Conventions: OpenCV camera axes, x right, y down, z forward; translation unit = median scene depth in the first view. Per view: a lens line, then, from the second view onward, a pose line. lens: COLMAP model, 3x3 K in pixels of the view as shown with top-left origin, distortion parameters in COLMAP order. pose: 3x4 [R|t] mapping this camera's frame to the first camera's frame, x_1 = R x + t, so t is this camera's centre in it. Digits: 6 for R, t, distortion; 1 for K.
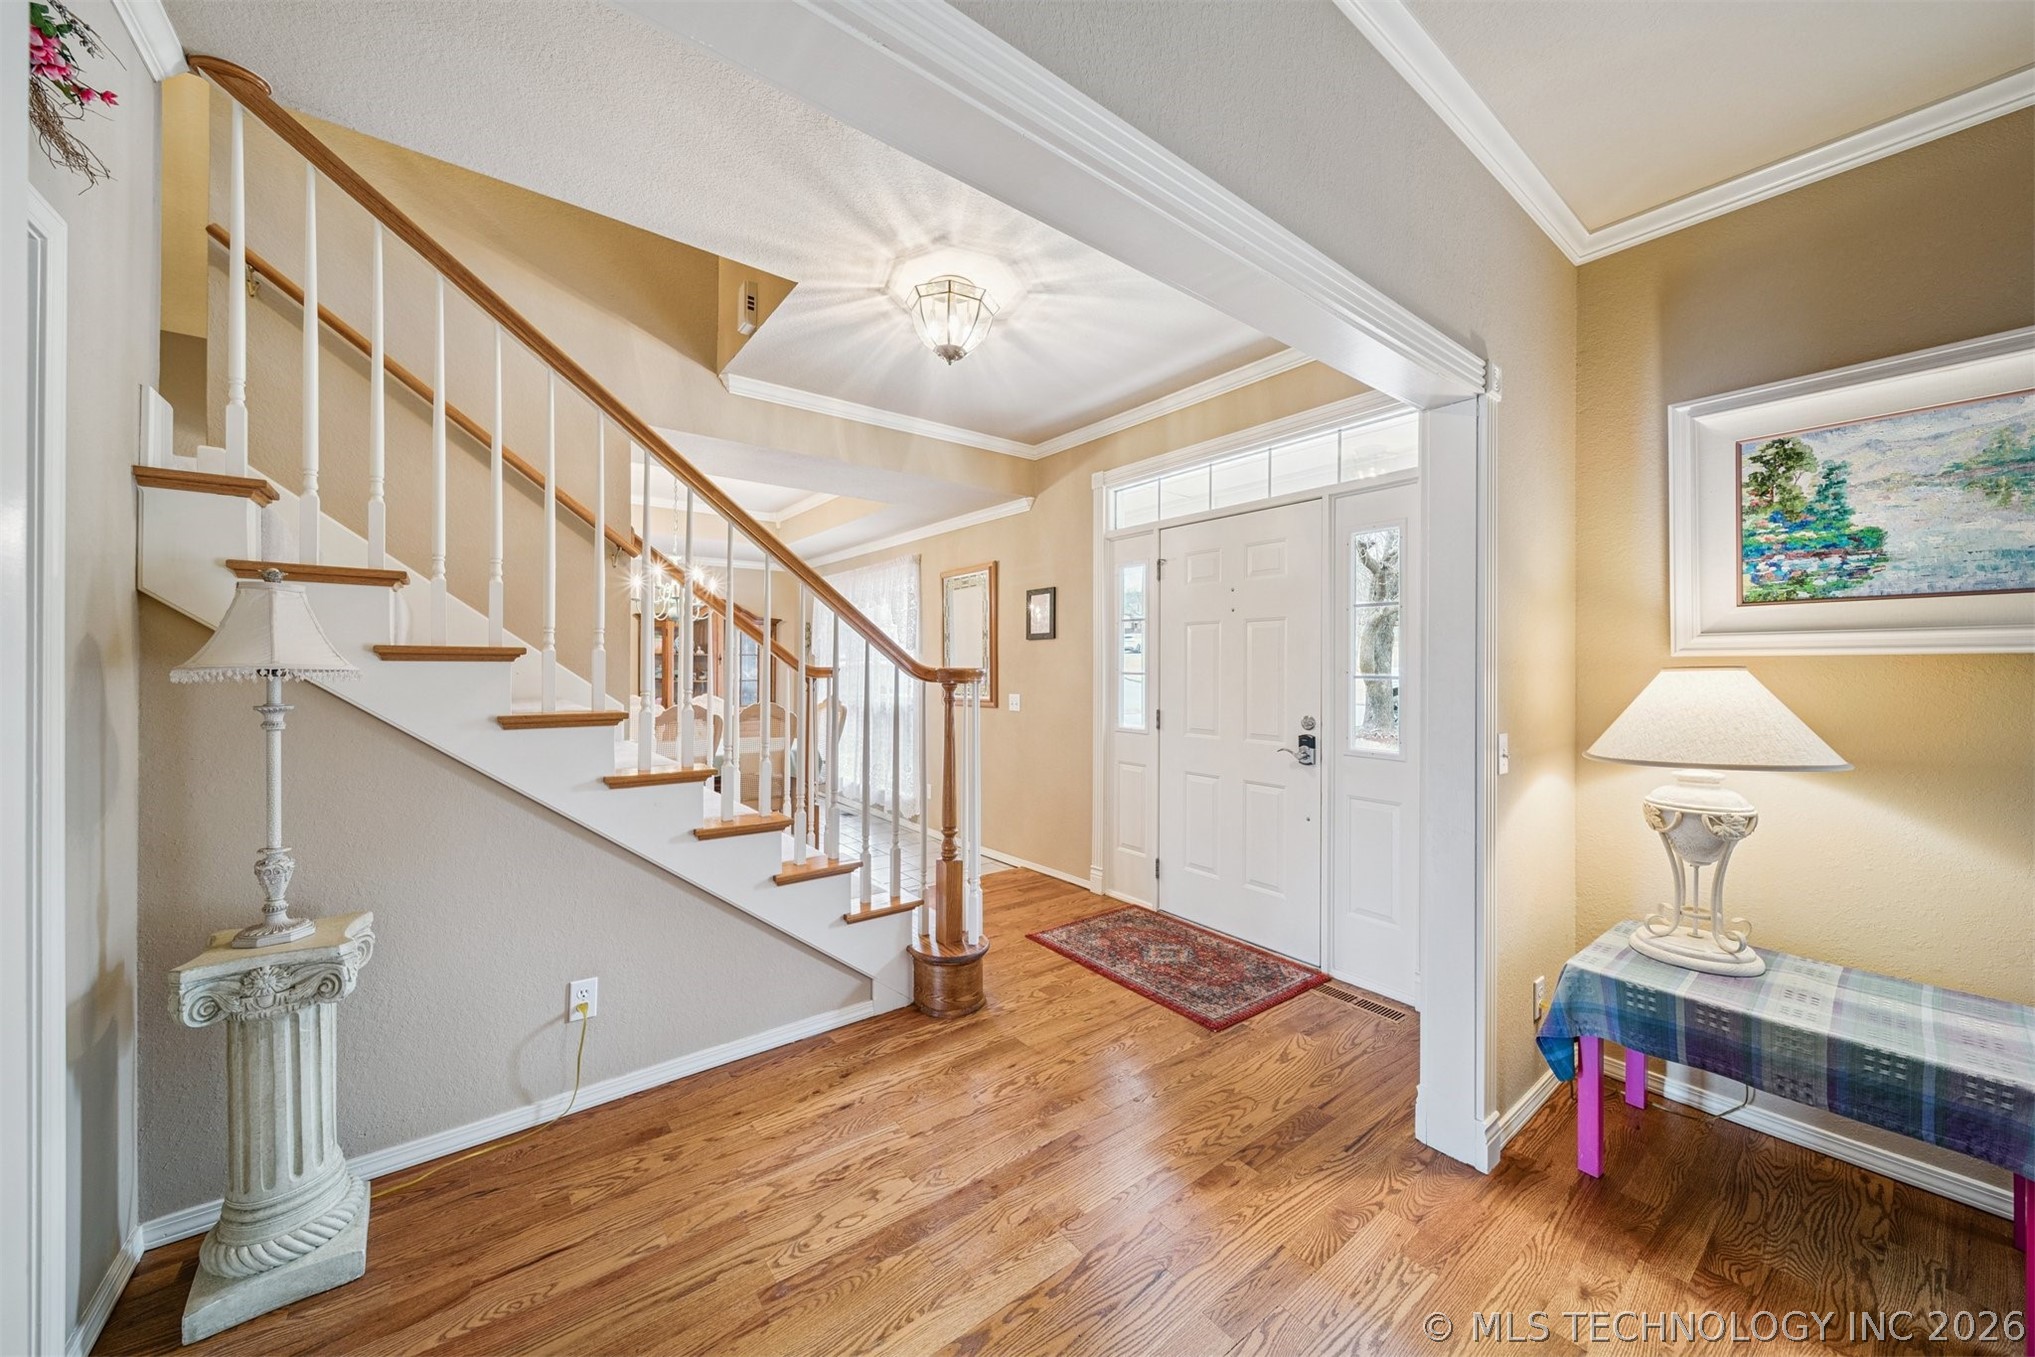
lens RADIAL K [[715.5, 0, 1004.5], [0, 715.5, 667.1], [0, 0, 1]] dist [-0.000900, -0.000641]
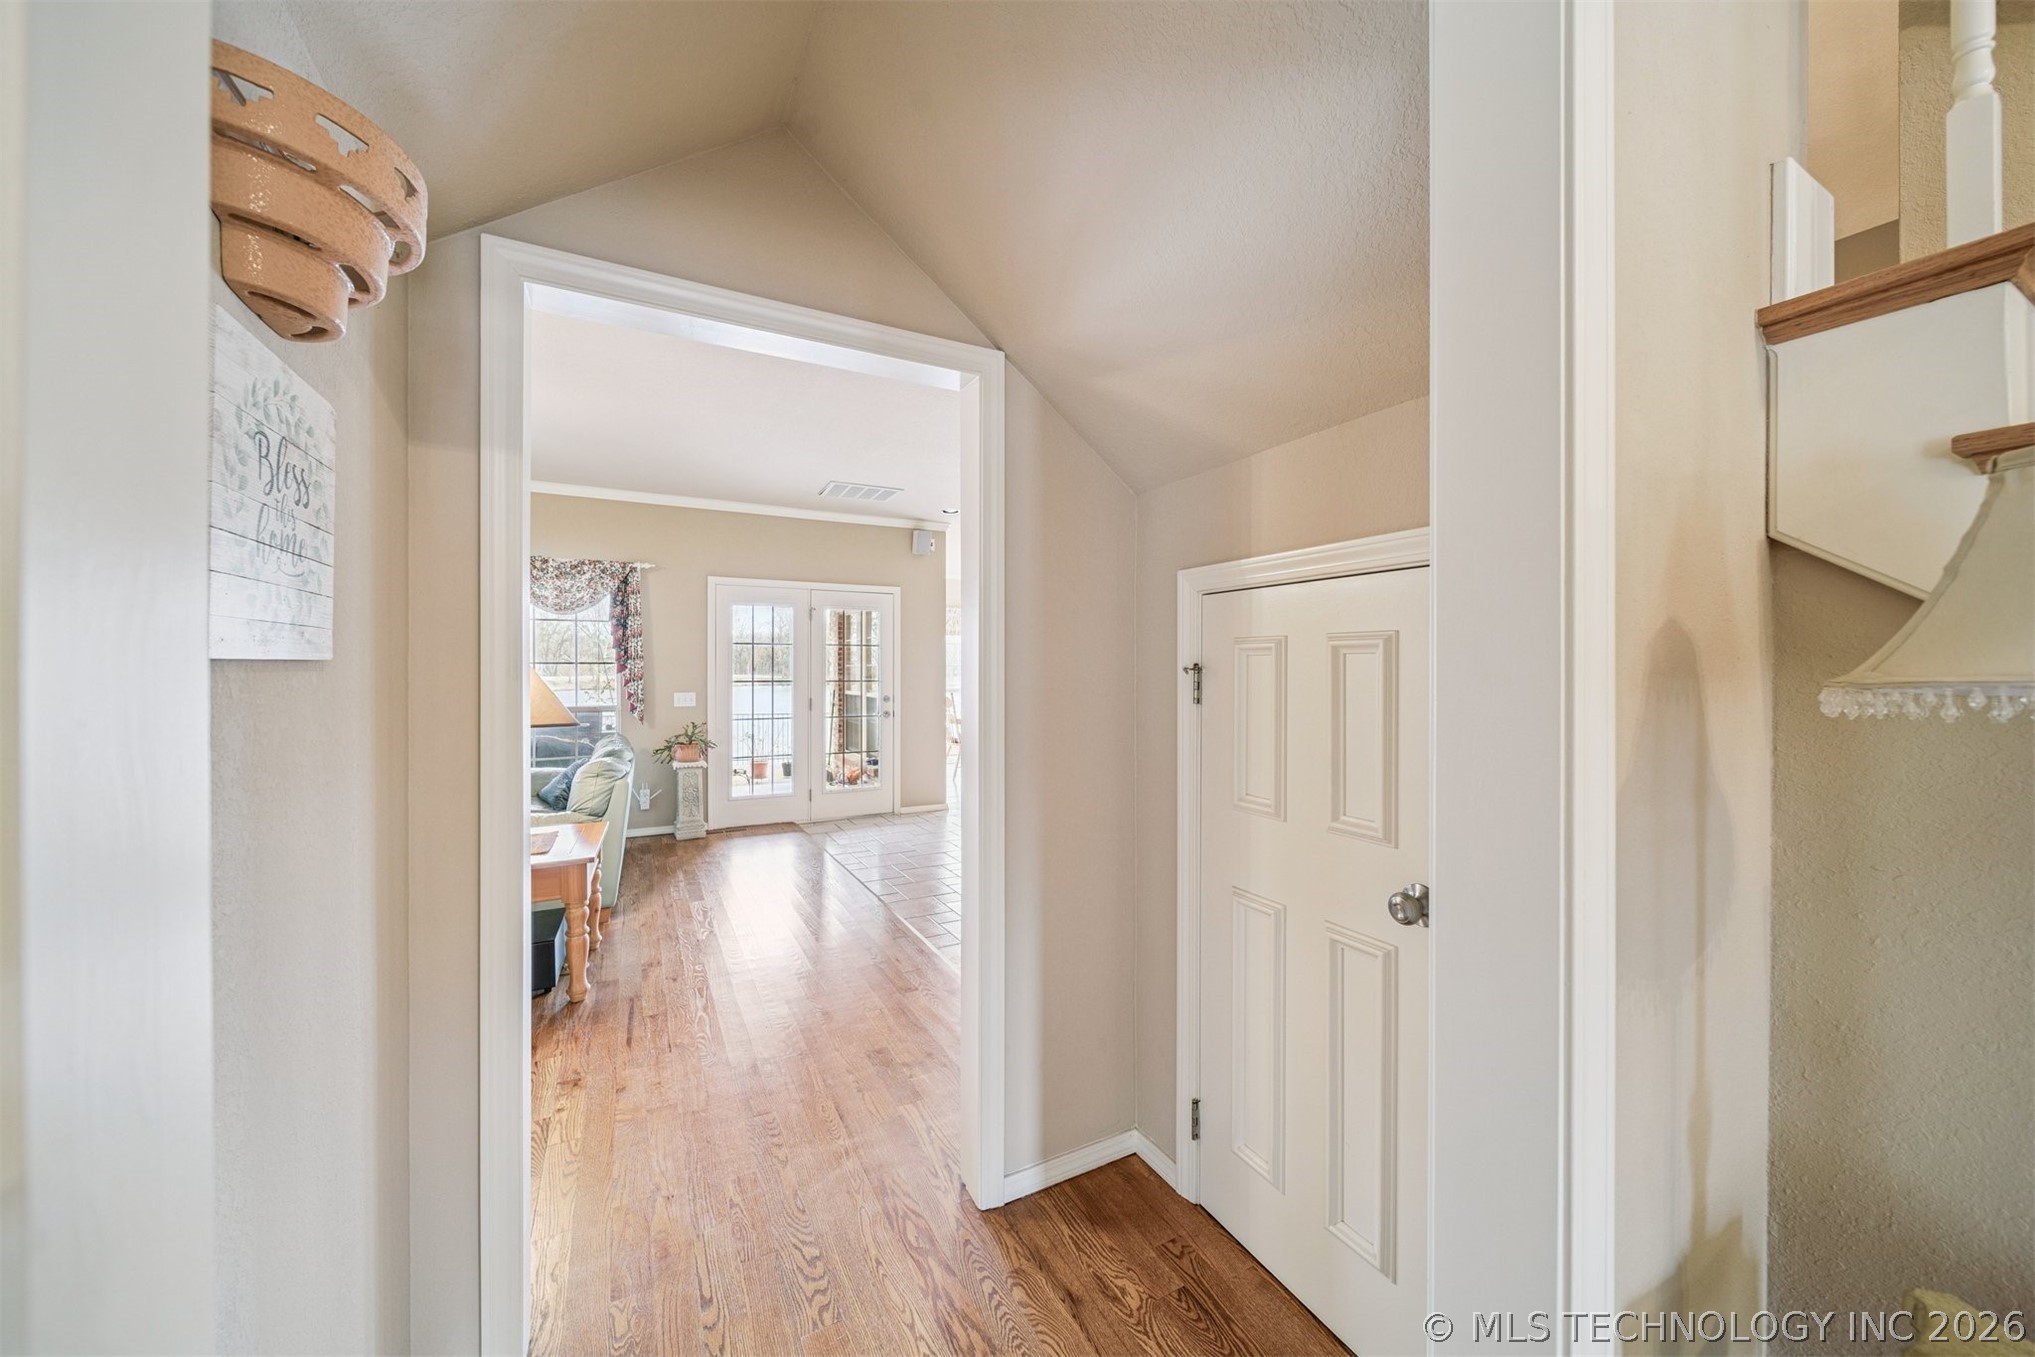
lens RADIAL K [[715.5, 0, 1010.4], [0, 715.5, 673.5], [0, 0, 1]] dist [-0.000900, -0.000641]
pose [[-0.164547, -0.002270, -0.986367, -0.586516], [-0.001246, 0.999997, -0.002093, -0.003187], [0.986368, 0.000884, -0.164549, 0.522766]]
